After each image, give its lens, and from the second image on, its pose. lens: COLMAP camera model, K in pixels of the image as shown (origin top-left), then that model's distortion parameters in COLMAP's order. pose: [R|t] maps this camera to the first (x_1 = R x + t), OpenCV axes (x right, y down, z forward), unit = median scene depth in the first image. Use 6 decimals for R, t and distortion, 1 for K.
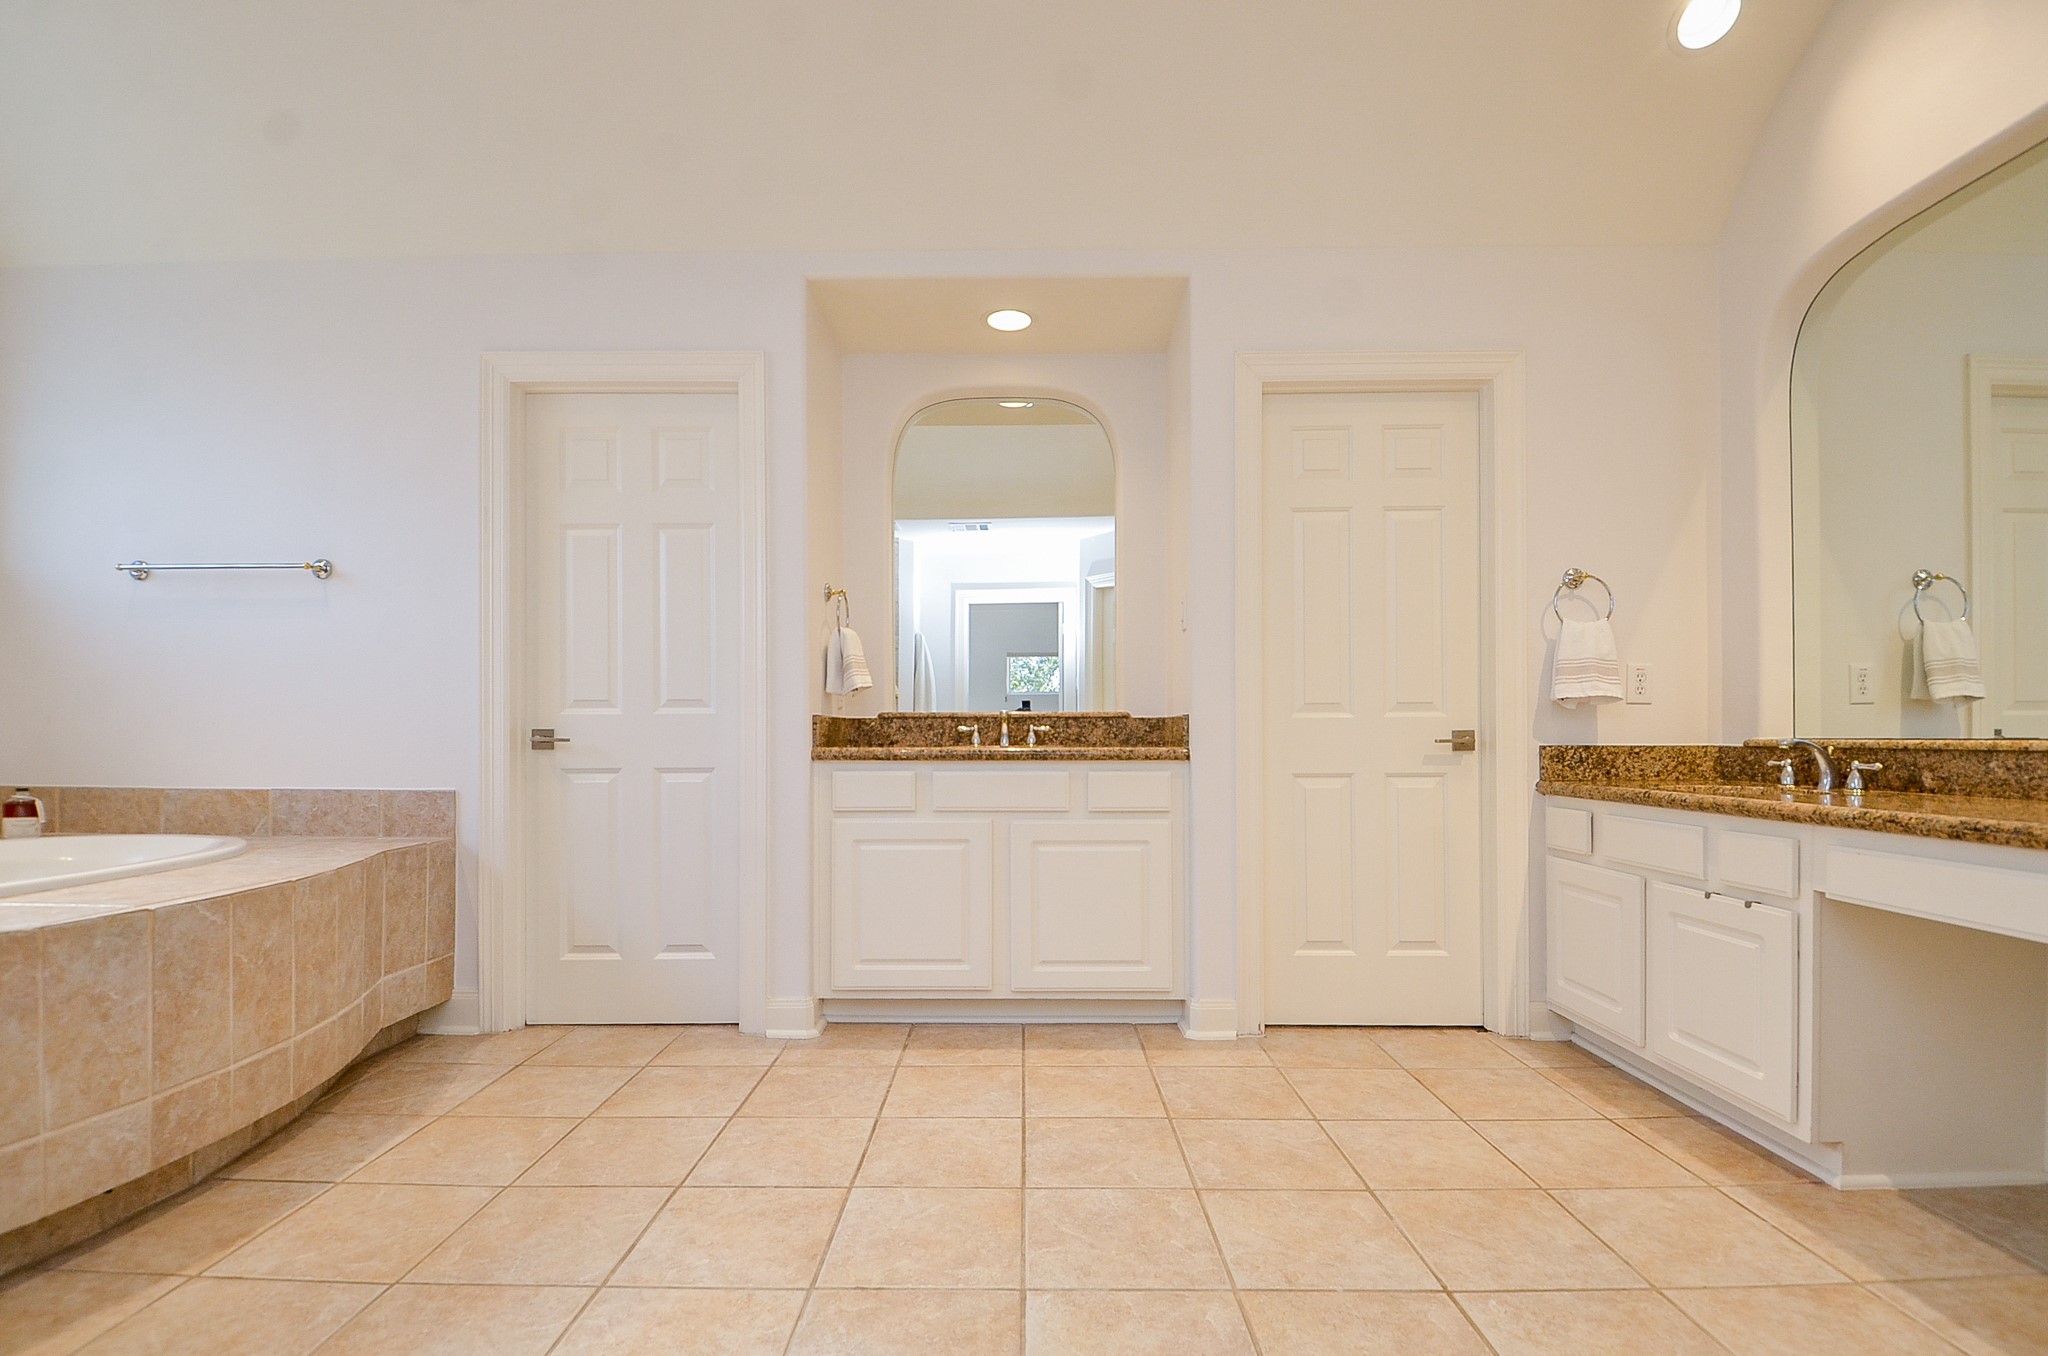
lens RADIAL K [[930.2, 0, 1019.4], [0, 930.2, 724.7], [0, 0, 1]] dist [0.002184, -0.016805]
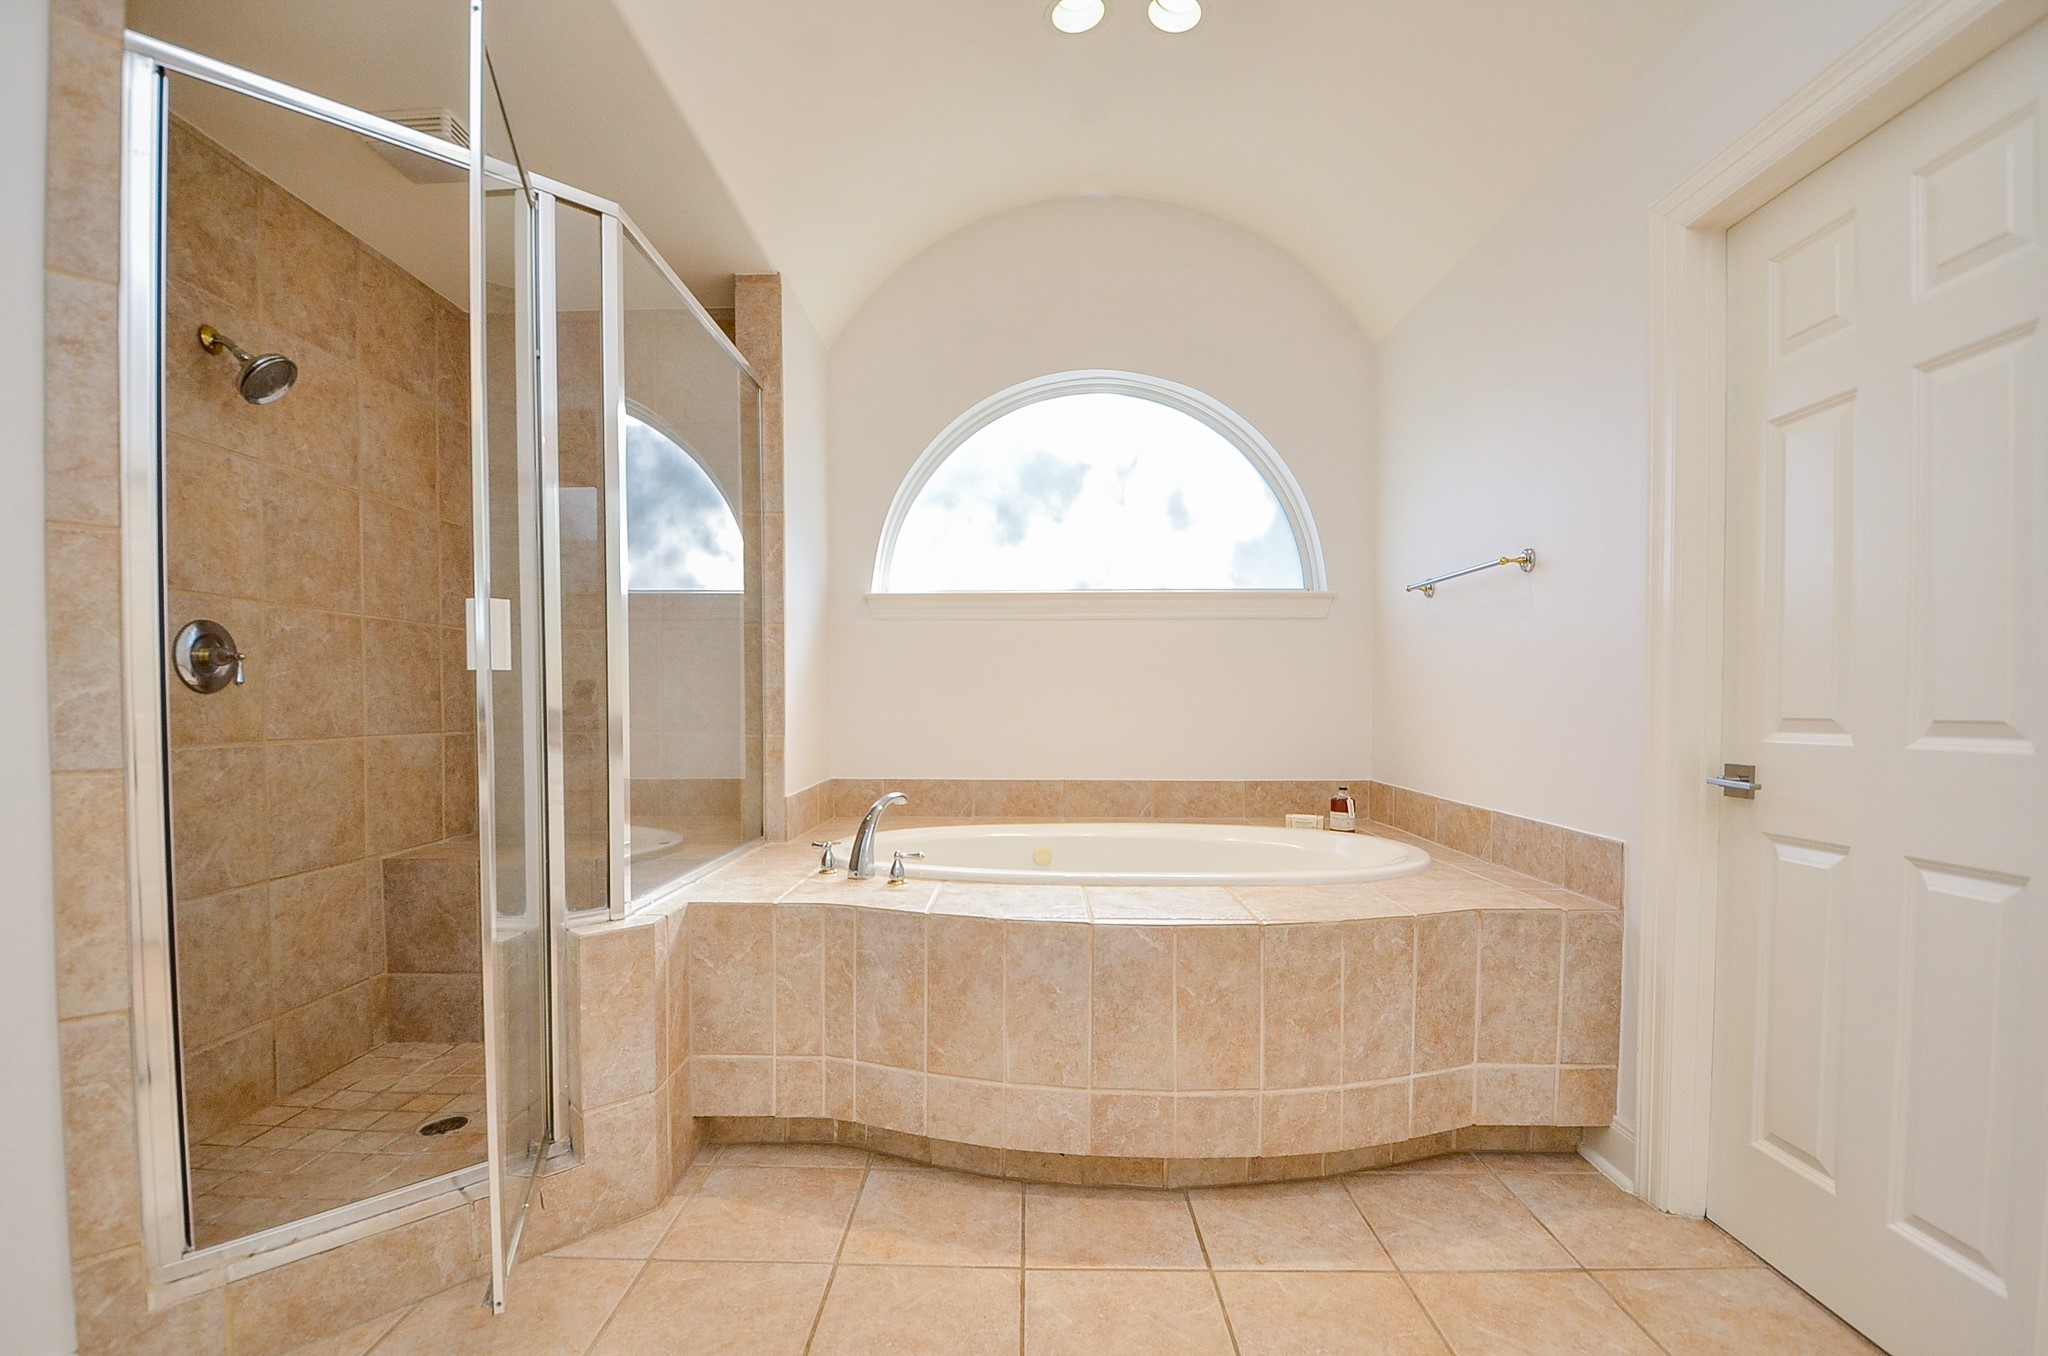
lens RADIAL K [[930.2, 0, 1019.4], [0, 930.2, 724.7], [0, 0, 1]] dist [0.002184, -0.016805]
pose [[-0.002674, 0.025141, -0.999680, 0.071216], [0.005640, 0.999668, 0.025126, -0.027585], [0.999981, -0.005571, -0.002815, 0.361539]]
